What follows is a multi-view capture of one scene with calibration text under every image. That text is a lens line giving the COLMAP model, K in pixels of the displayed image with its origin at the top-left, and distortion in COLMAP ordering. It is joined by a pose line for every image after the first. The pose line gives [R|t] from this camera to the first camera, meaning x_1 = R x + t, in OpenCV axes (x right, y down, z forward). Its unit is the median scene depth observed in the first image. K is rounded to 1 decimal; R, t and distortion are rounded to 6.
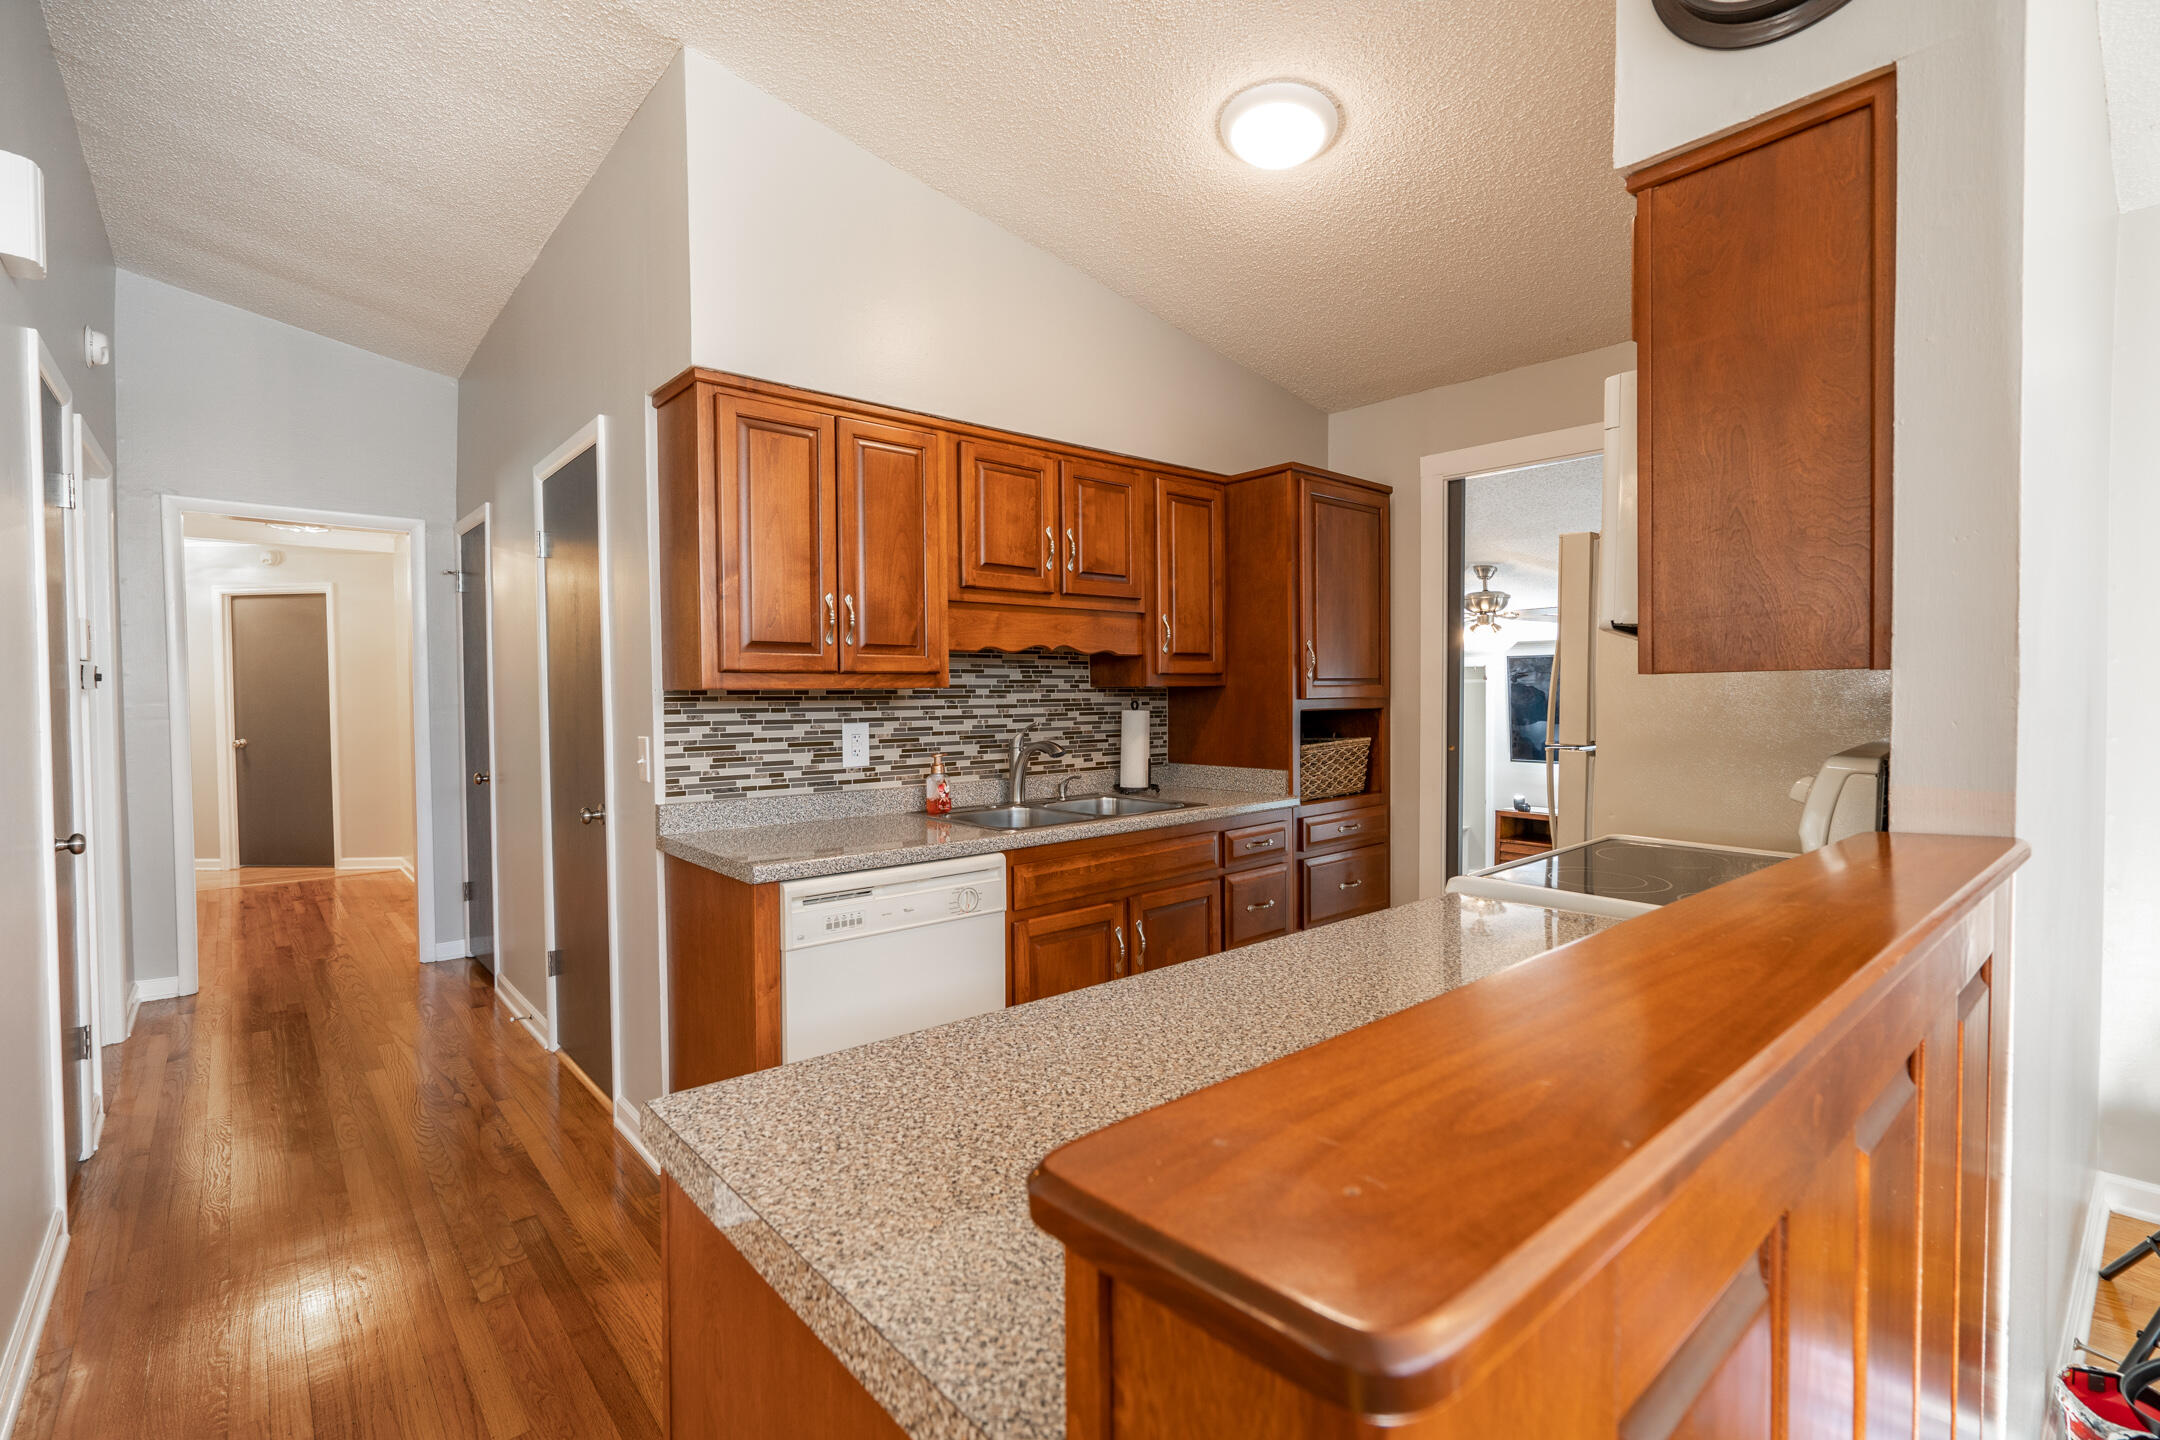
lens RADIAL K [[983.7, 0, 1080.0], [0, 983.7, 720.0], [0, 0, 1]] dist [-0.002115, -0.000497]
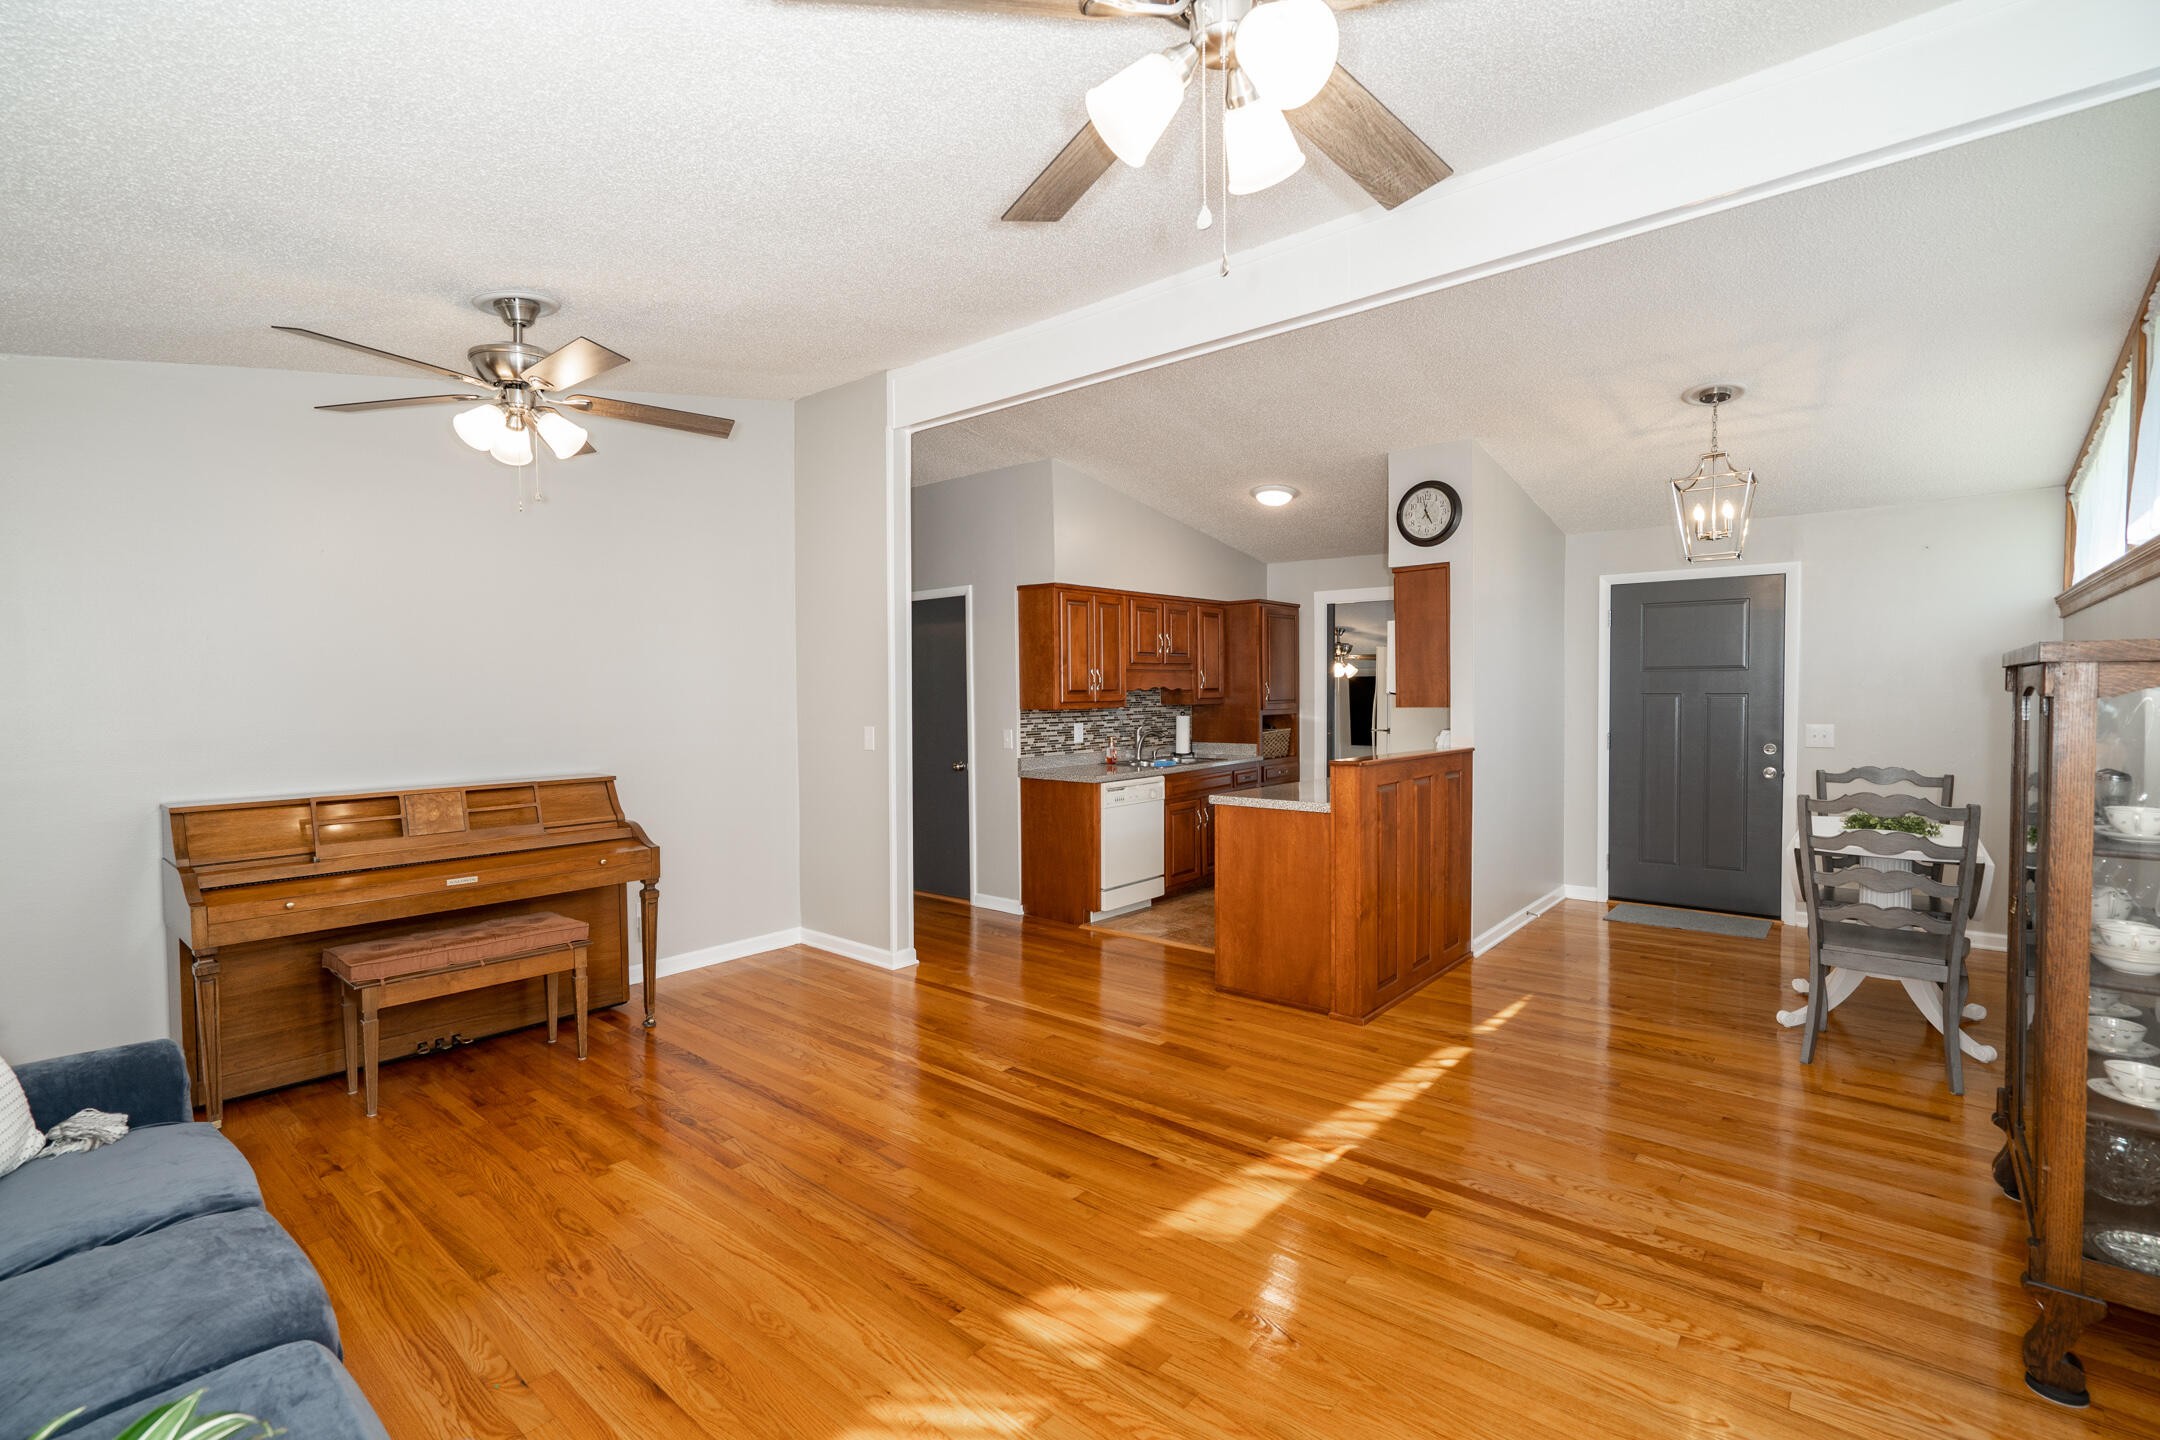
lens RADIAL K [[983.7, 0, 1080.0], [0, 983.7, 720.0], [0, 0, 1]] dist [-0.002115, -0.000497]
pose [[0.988480, -0.006692, 0.151202, -0.504607], [0.006389, 0.999976, 0.002489, -0.008387], [-0.151215, -0.001494, 0.988500, -1.076832]]
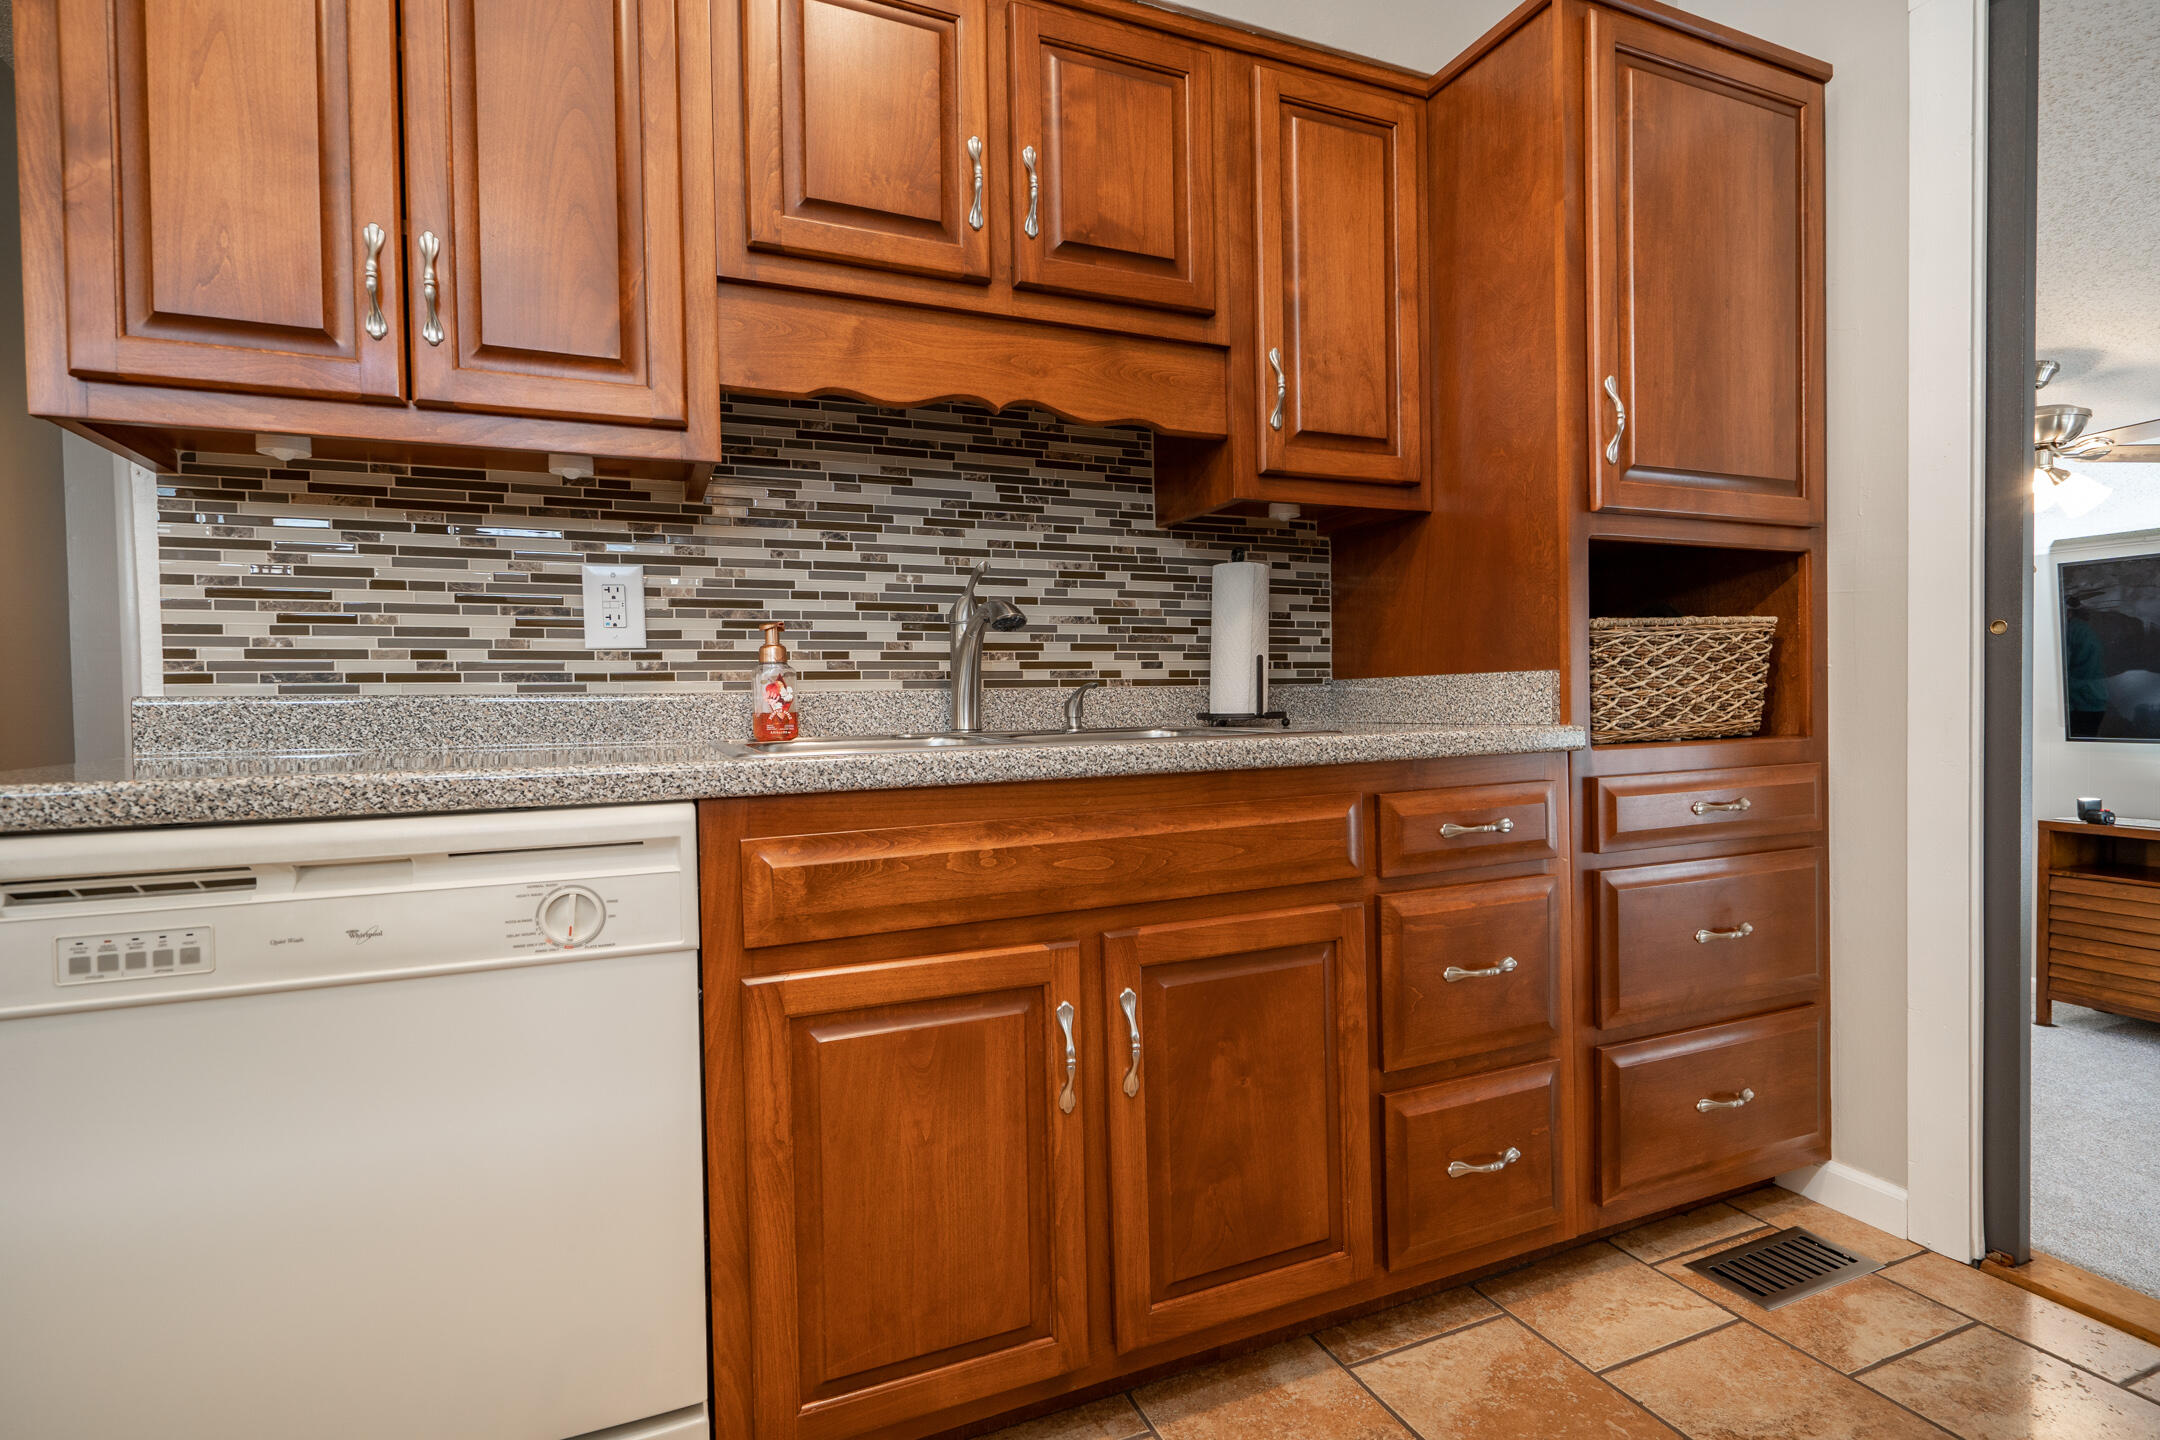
lens RADIAL K [[1043.9, 0, 1080.0], [0, 1043.9, 720.0], [0, 0, 1]] dist [0.005602, 0.000526]
pose [[0.950685, -0.003542, -0.310139, 0.157911], [0.001205, 0.999969, -0.007726, 0.080704], [0.310157, 0.006971, 0.950660, 0.497853]]
